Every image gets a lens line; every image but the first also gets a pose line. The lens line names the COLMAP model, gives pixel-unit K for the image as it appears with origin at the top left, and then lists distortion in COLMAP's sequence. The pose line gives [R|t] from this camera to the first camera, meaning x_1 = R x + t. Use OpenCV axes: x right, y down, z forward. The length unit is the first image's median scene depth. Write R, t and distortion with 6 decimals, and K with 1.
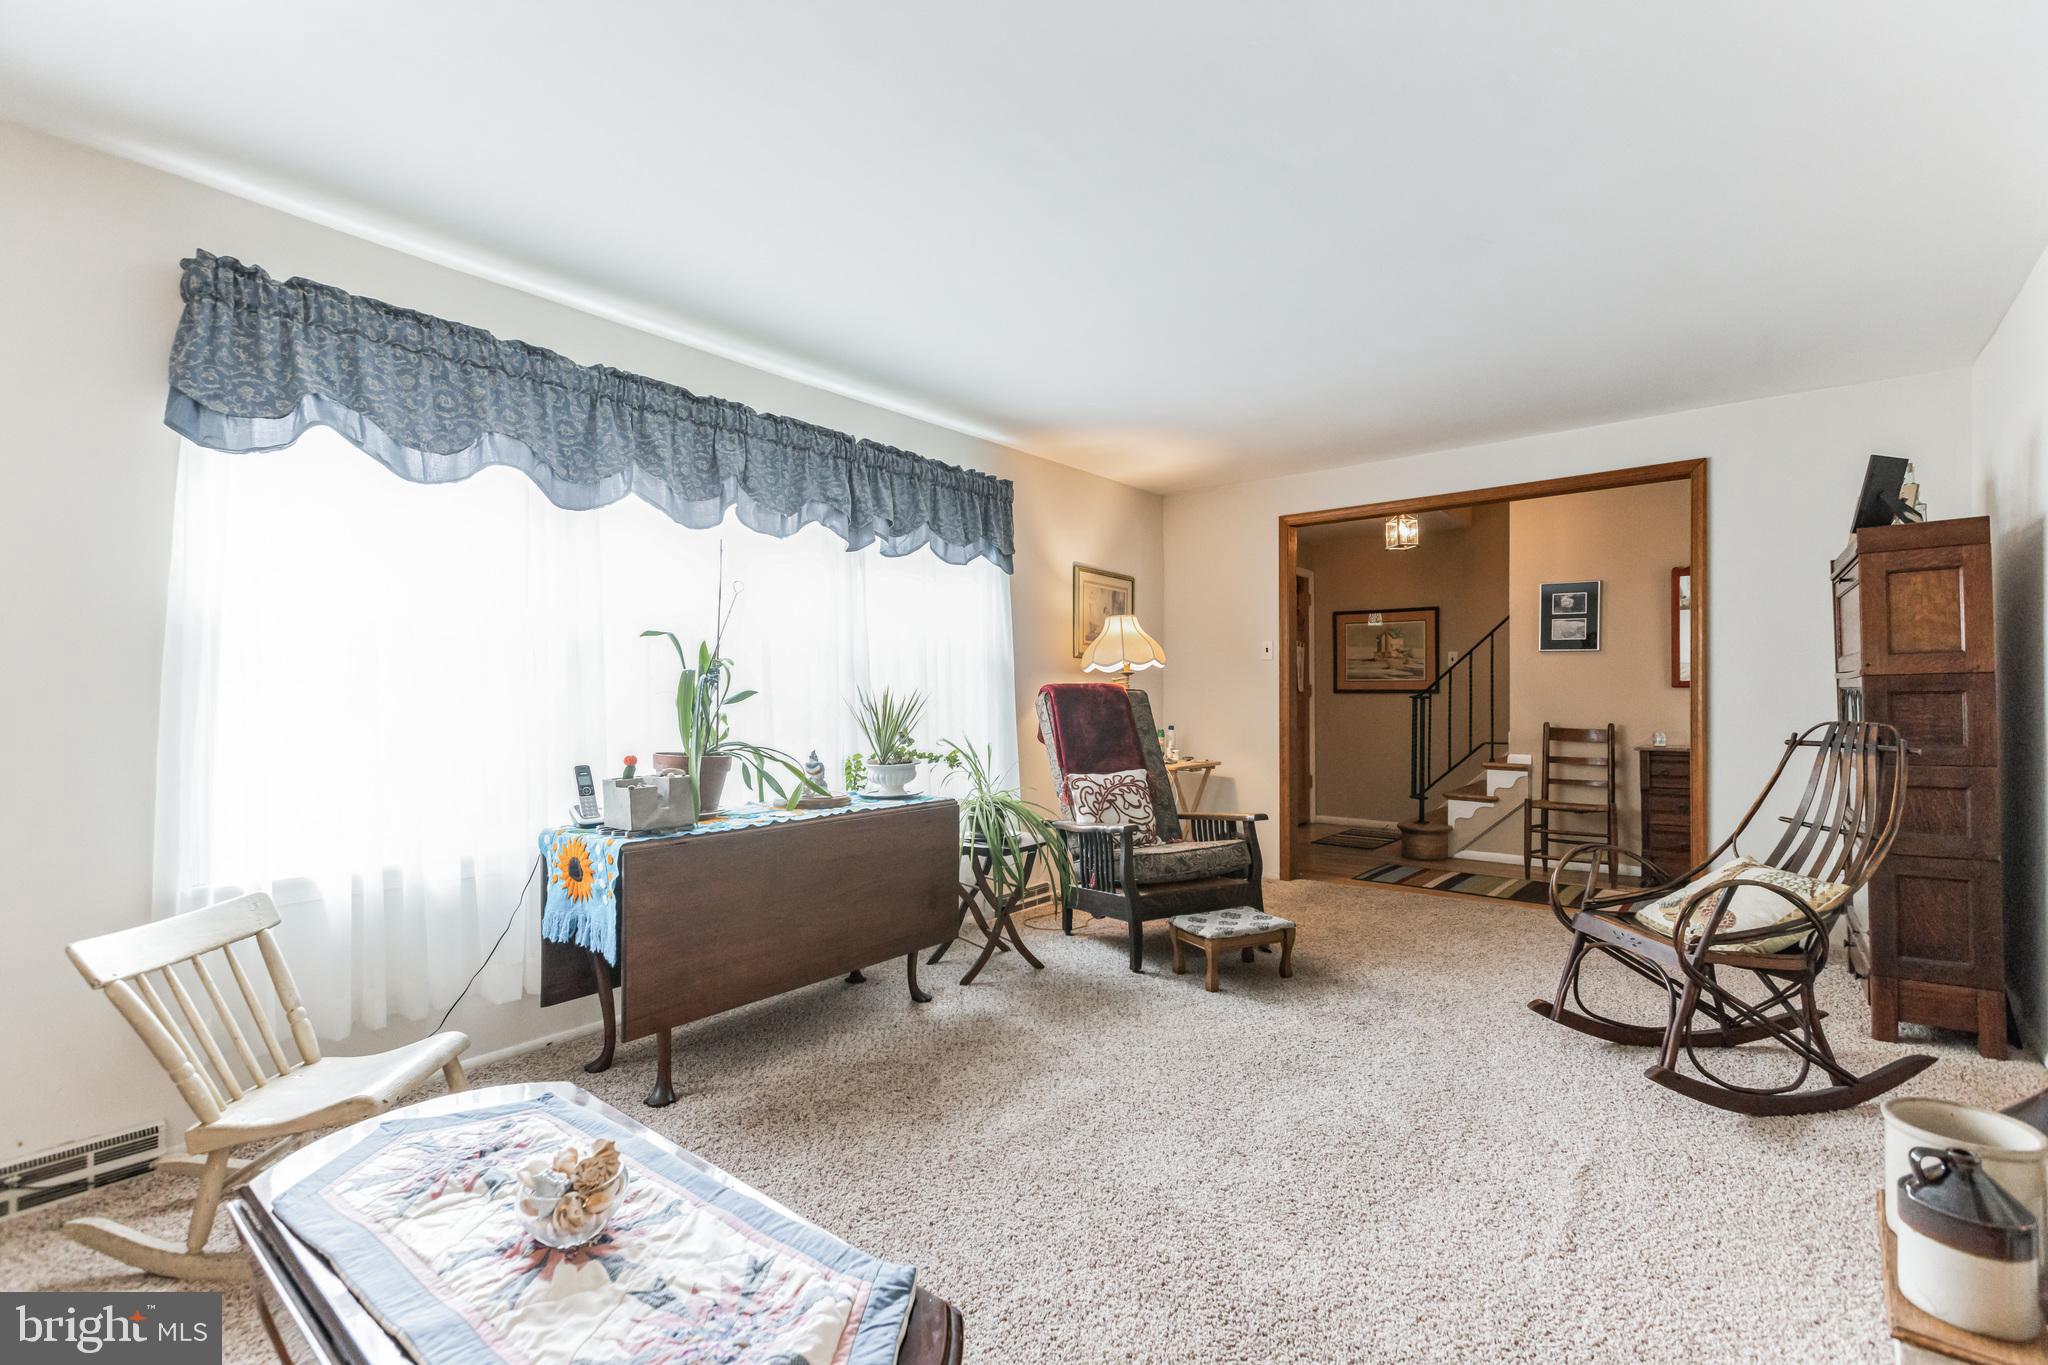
lens RADIAL K [[906.3, 0, 1028.8], [0, 906.3, 679.5], [0, 0, 1]] dist [0.002474, 0.000279]
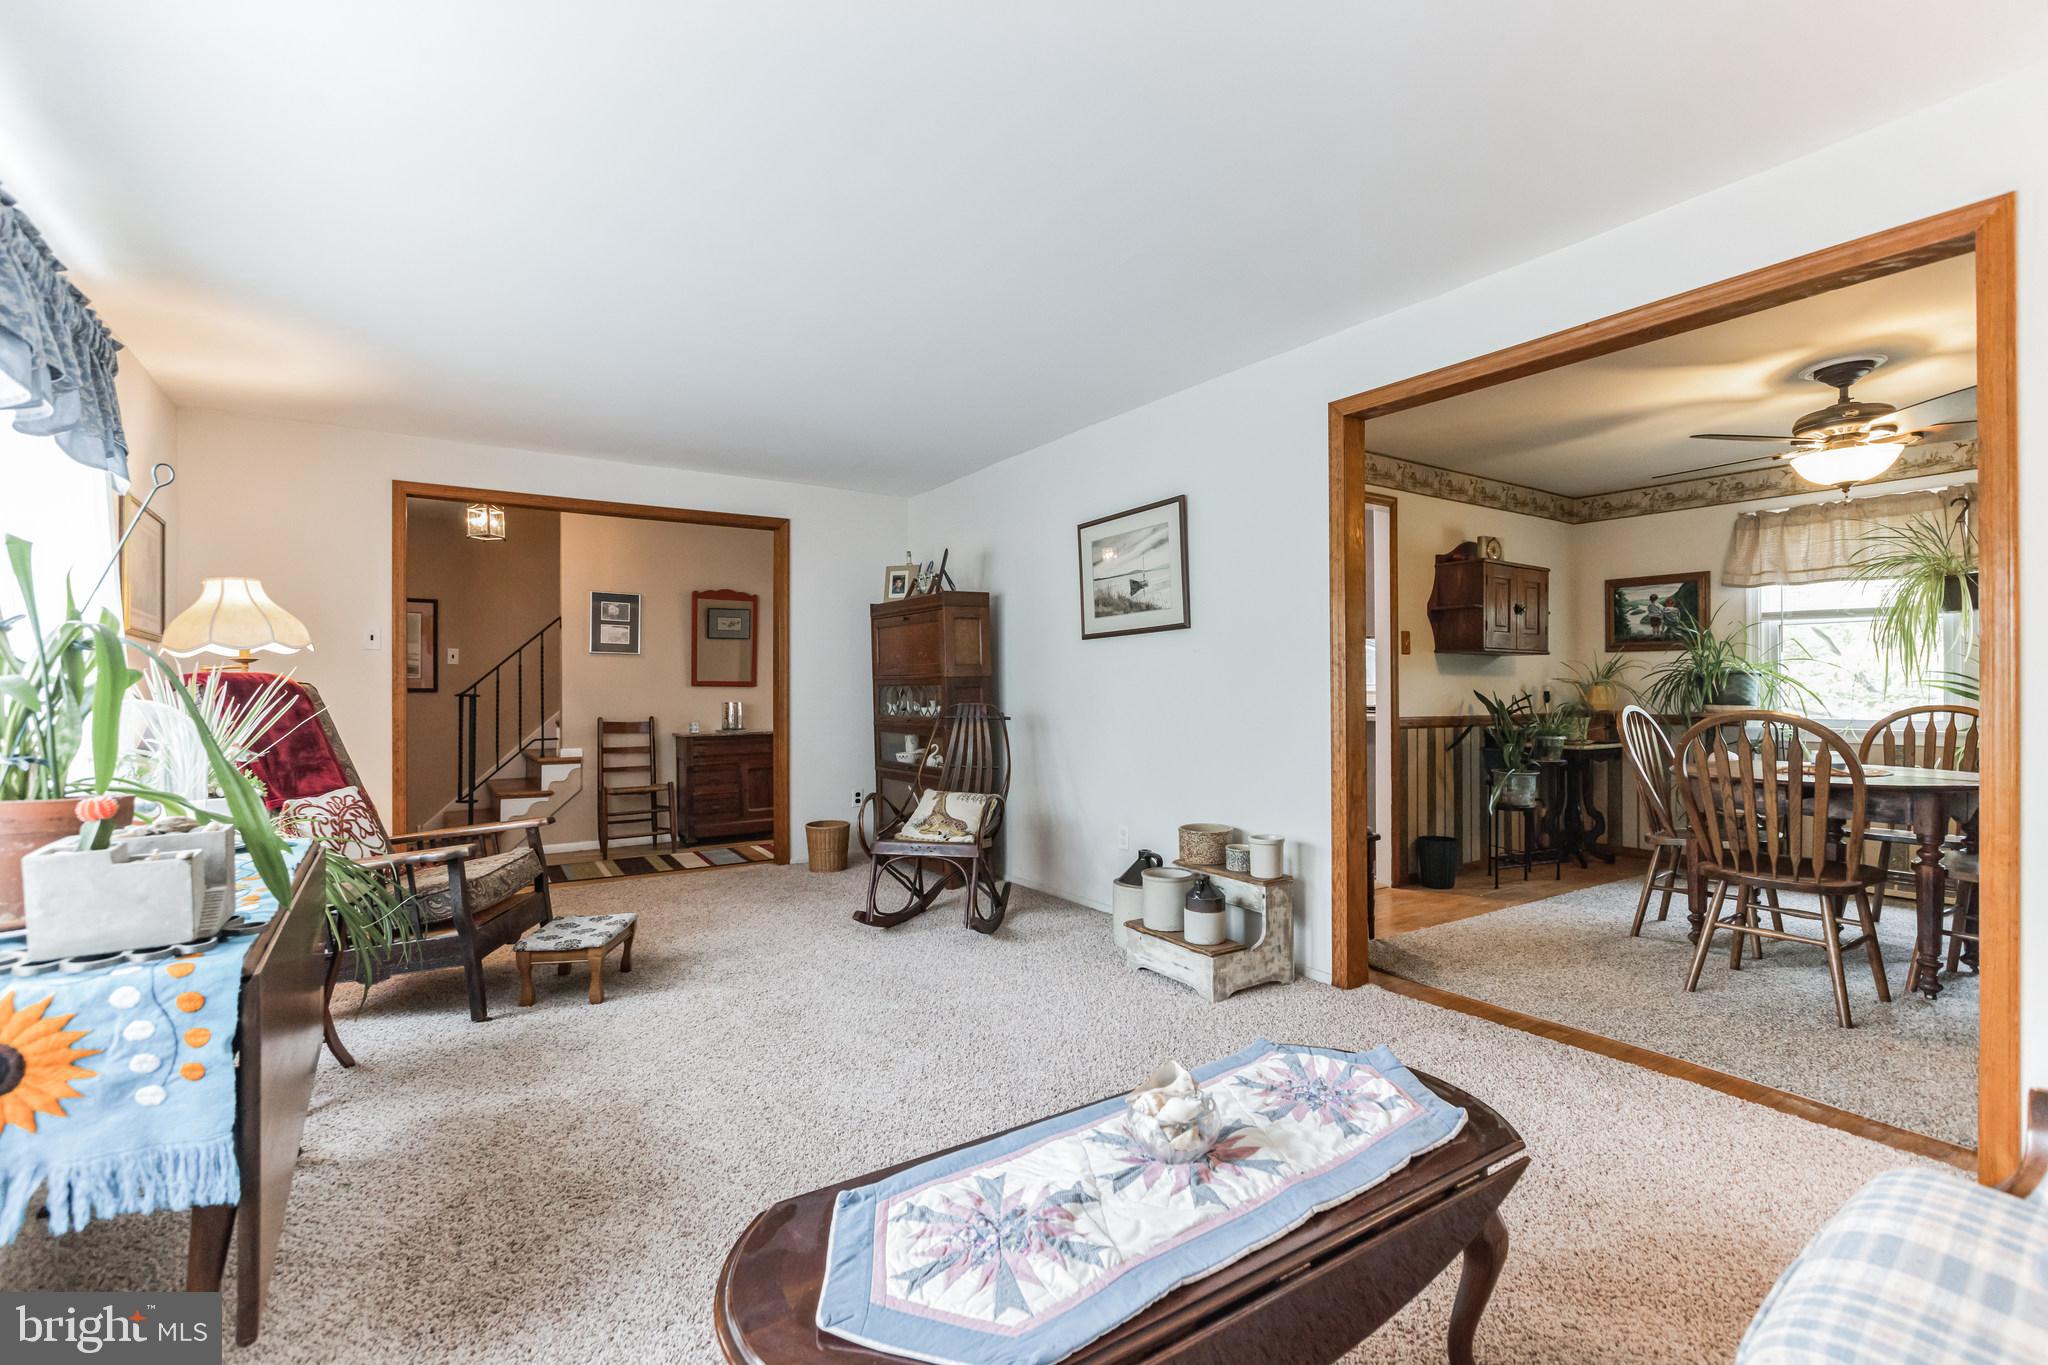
lens RADIAL K [[906.3, 0, 1028.8], [0, 906.3, 679.5], [0, 0, 1]] dist [0.002474, 0.000279]
pose [[0.299935, 0.015194, 0.953839, -0.459397], [-0.011171, 0.999861, -0.012415, 0.012480], [-0.953894, -0.006931, 0.300063, 0.238061]]
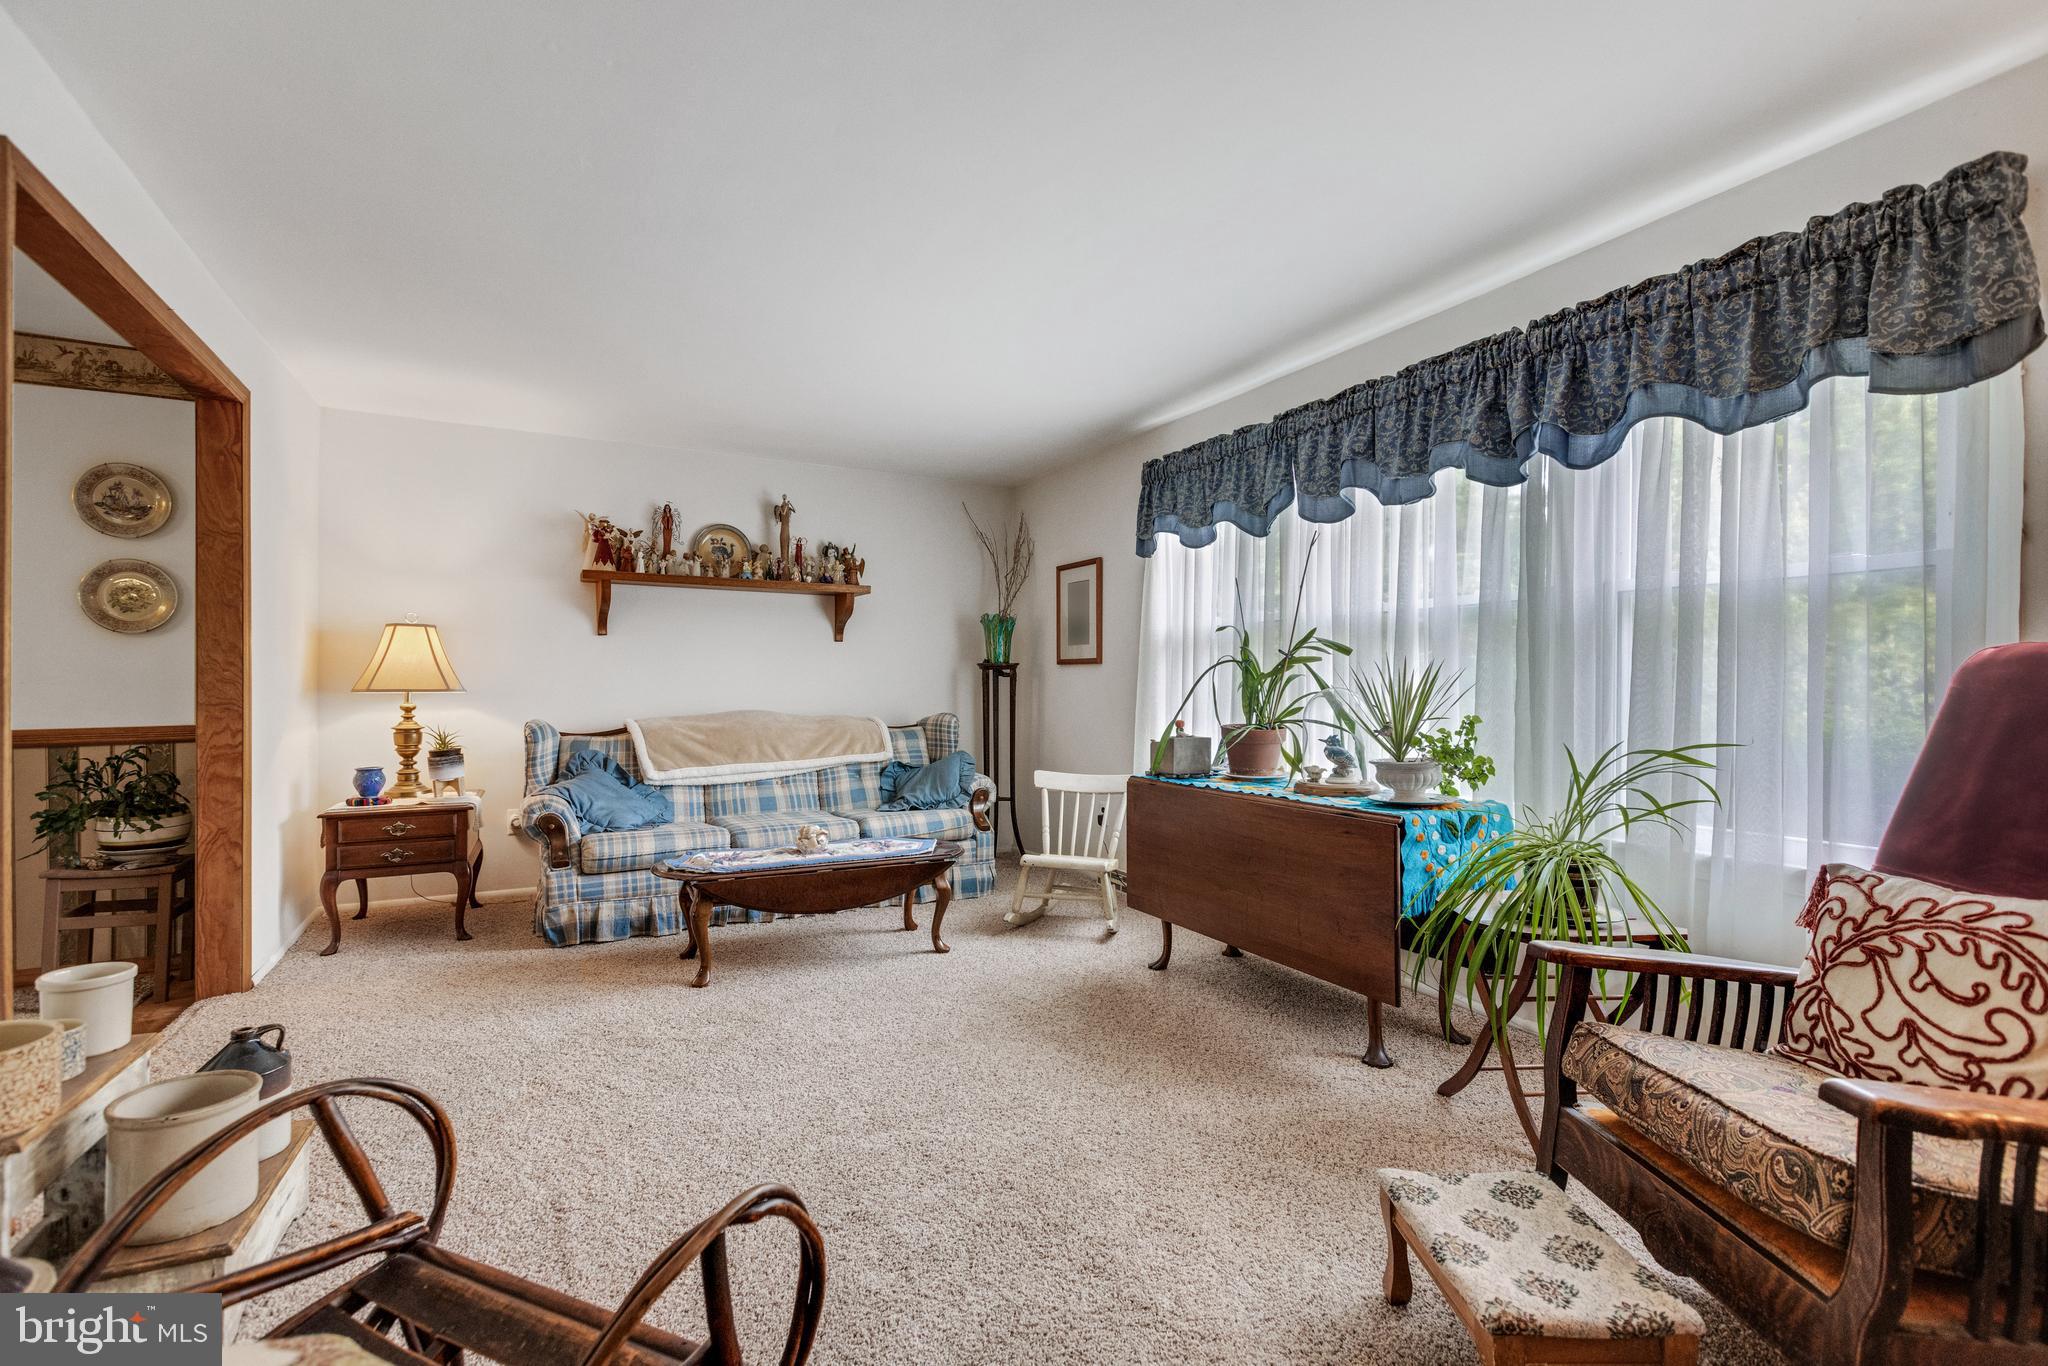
lens RADIAL K [[906.3, 0, 1028.8], [0, 906.3, 680.0], [0, 0, 1]] dist [0.002474, 0.000279]
pose [[-0.451112, 0.019530, -0.892253, 0.591388], [0.009435, 0.999809, 0.017114, 0.009626], [0.892417, -0.000699, -0.451211, 0.854735]]
